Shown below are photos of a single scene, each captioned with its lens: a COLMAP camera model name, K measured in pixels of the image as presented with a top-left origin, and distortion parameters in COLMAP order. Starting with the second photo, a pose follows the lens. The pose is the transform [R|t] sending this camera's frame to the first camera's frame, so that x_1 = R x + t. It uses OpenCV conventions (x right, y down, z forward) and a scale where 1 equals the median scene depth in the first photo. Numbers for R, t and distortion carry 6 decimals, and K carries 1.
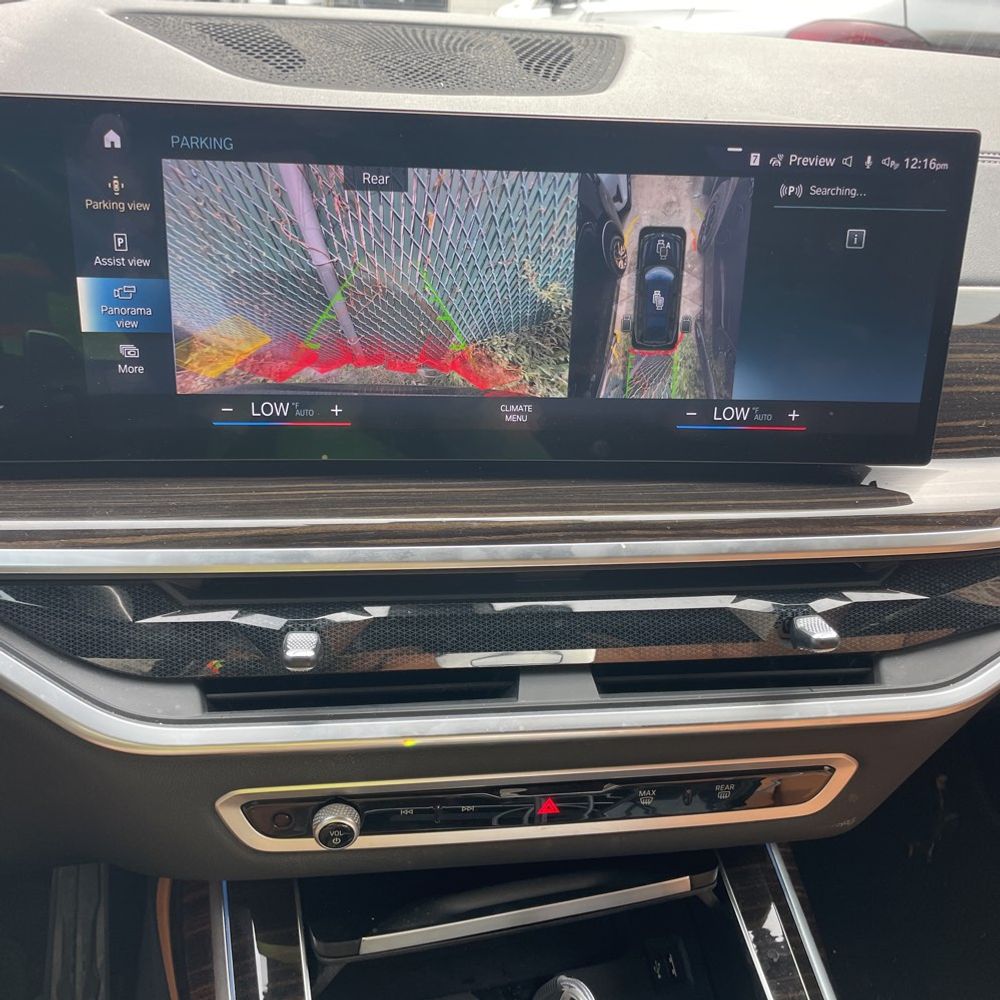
lens RADIAL K [[1011.4, 0, 483.5], [0, 1011.4, 494.4], [0, 0, 1]] dist [0.069749, -0.093927]
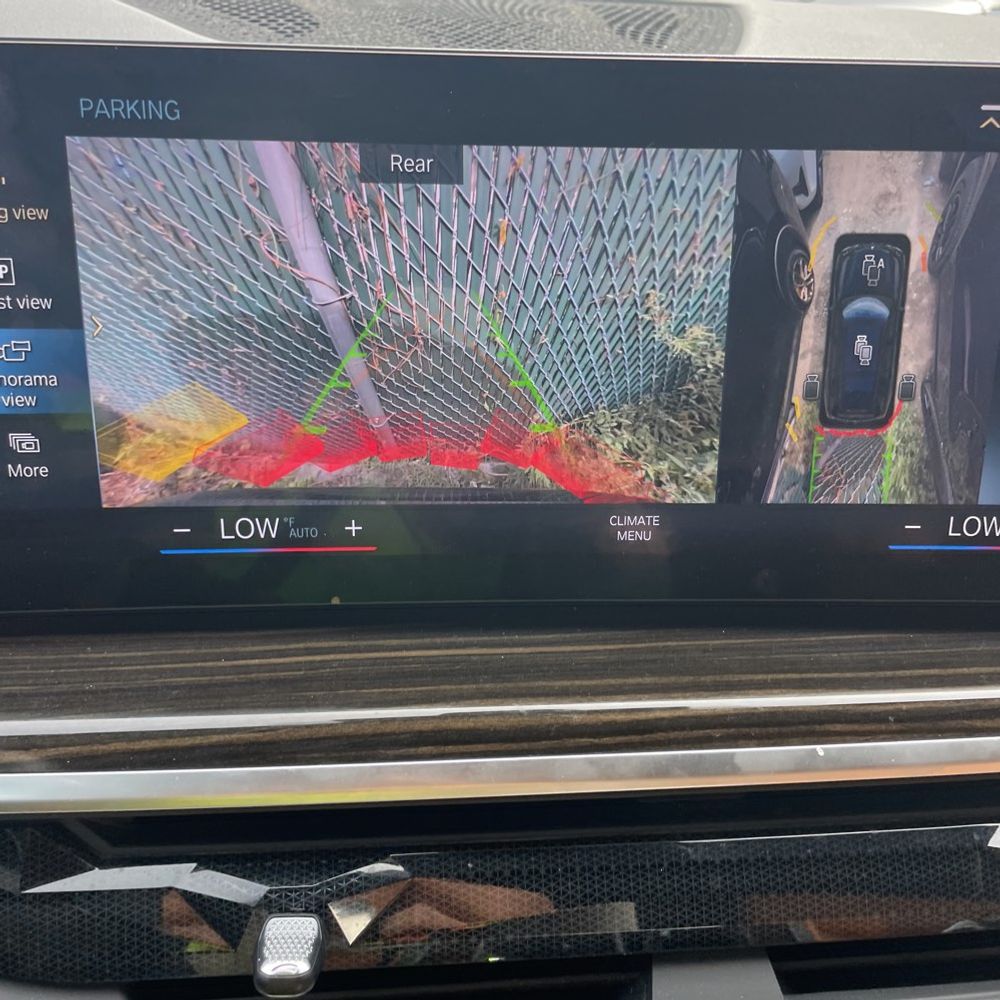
lens RADIAL K [[1013.7, 0, 505.7], [0, 1013.7, 485.2], [0, 0, 1]] dist [0.088094, -0.132138]
pose [[0.999558, -0.010391, -0.027841, -0.031885], [0.009265, 0.999147, -0.040242, -0.086221], [0.028235, 0.039967, 0.998802, 0.373212]]
